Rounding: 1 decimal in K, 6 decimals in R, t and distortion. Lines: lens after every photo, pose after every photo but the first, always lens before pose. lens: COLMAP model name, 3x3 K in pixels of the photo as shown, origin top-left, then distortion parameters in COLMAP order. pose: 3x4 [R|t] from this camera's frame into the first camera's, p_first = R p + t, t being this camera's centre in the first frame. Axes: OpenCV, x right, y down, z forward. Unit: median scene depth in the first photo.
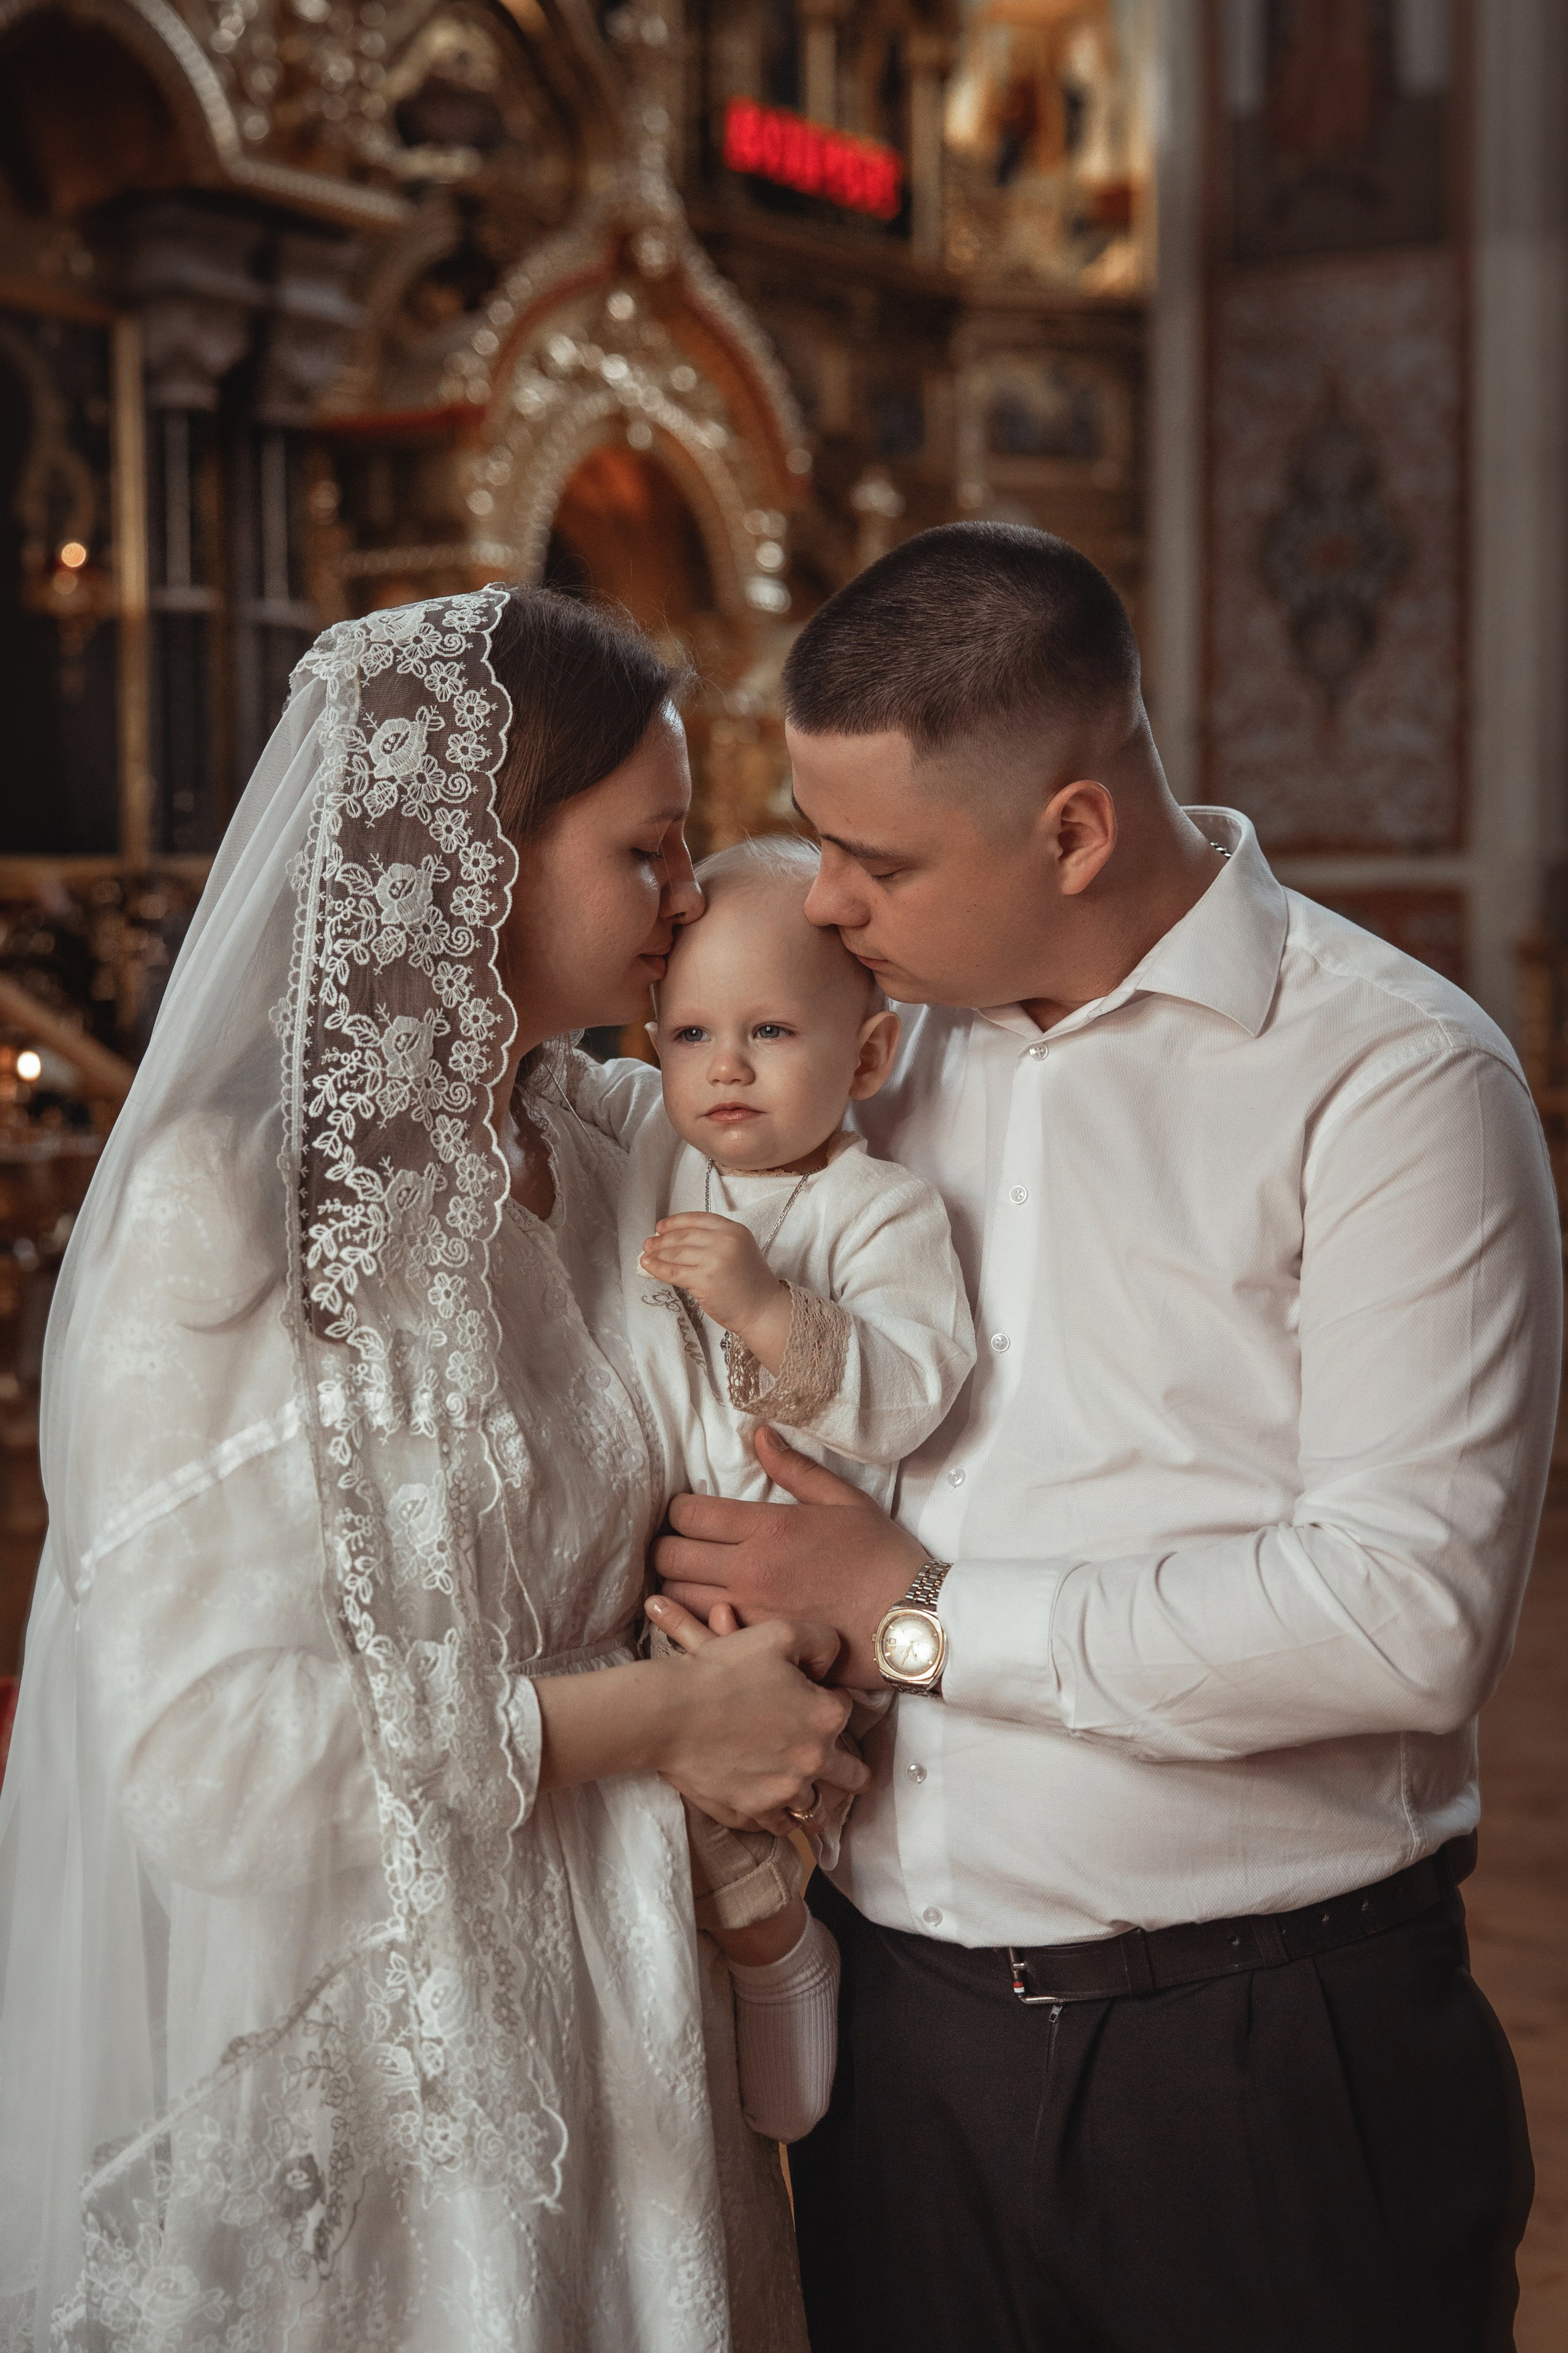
lens RADIAL K [[3034.9, 0, 1148.0], [0, 3034.9, 1046.1], [0, 0, 1]] dist [0.031606, 0.014866]
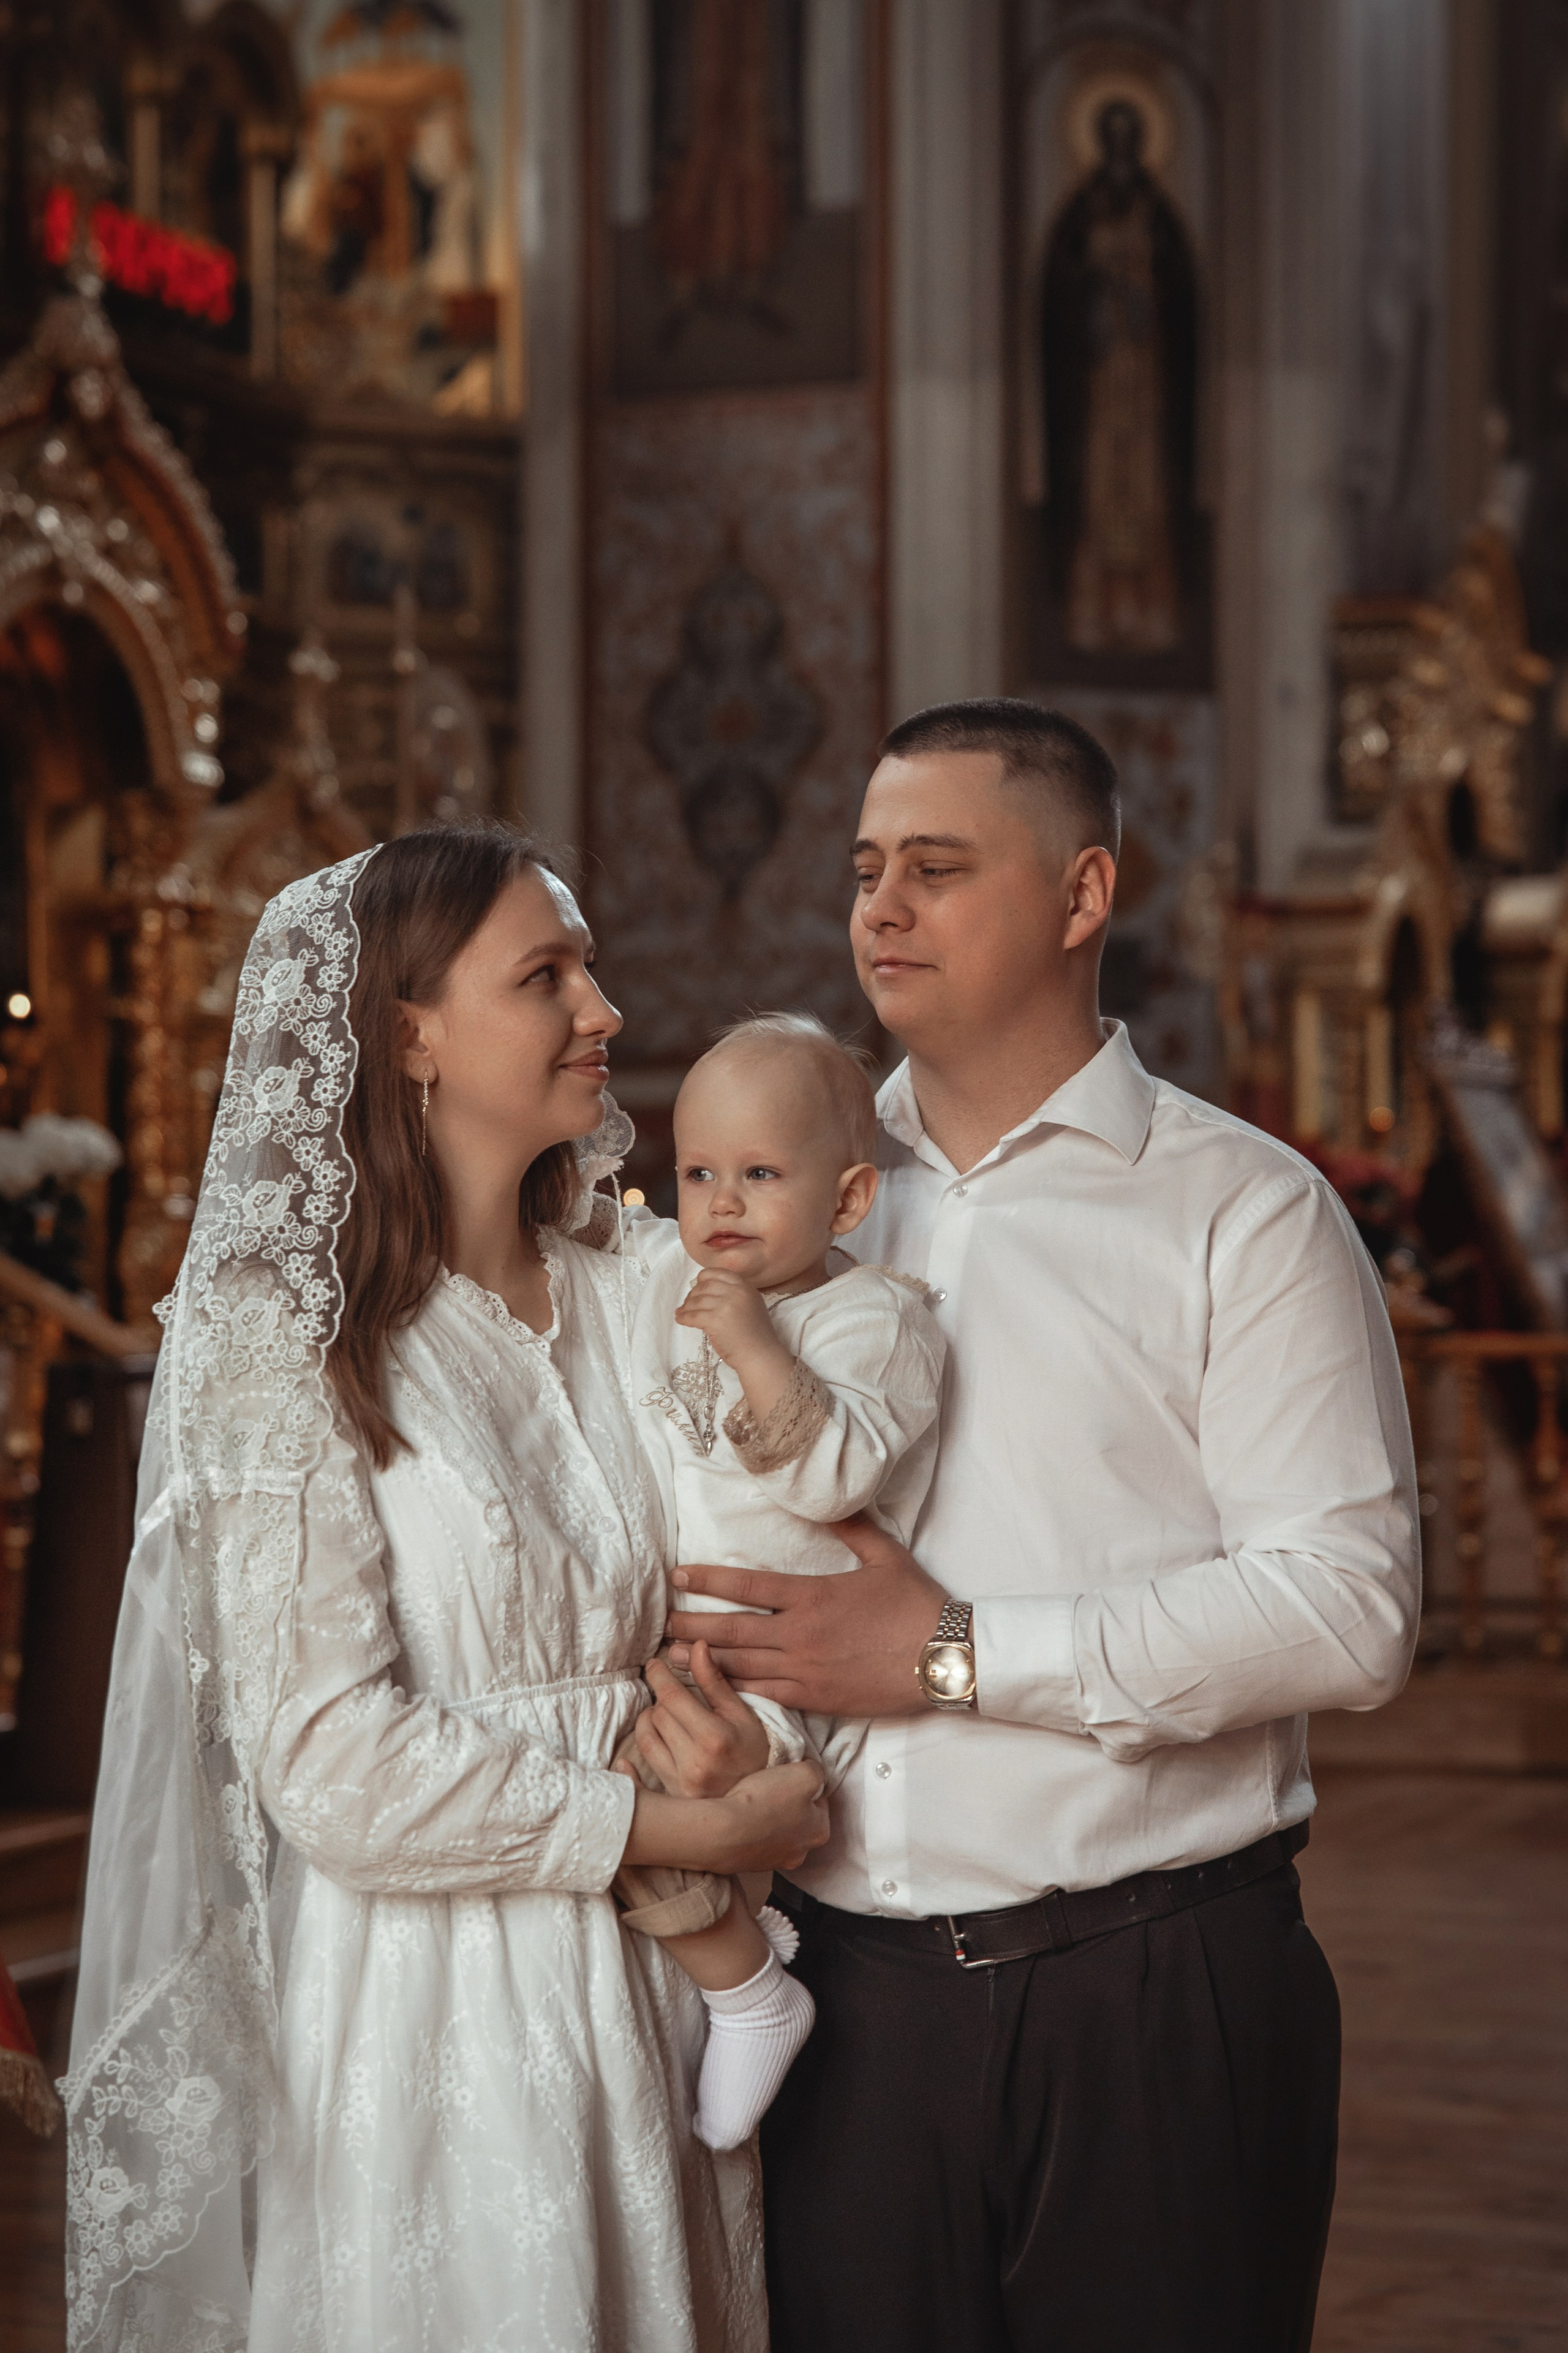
lens RADIAL K [[3610.9, 0, 961.3], [0, 3610.9, 1177.7], [0, 0, 1]] dist [-0.012631, 0.141202]
pose [[0.989907, 0.005851, 0.141596, -0.052291], [-0.001168, 0.999450, -0.033132, 0.009461], [-0.141712, 0.032632, 0.989370, -0.096254]]
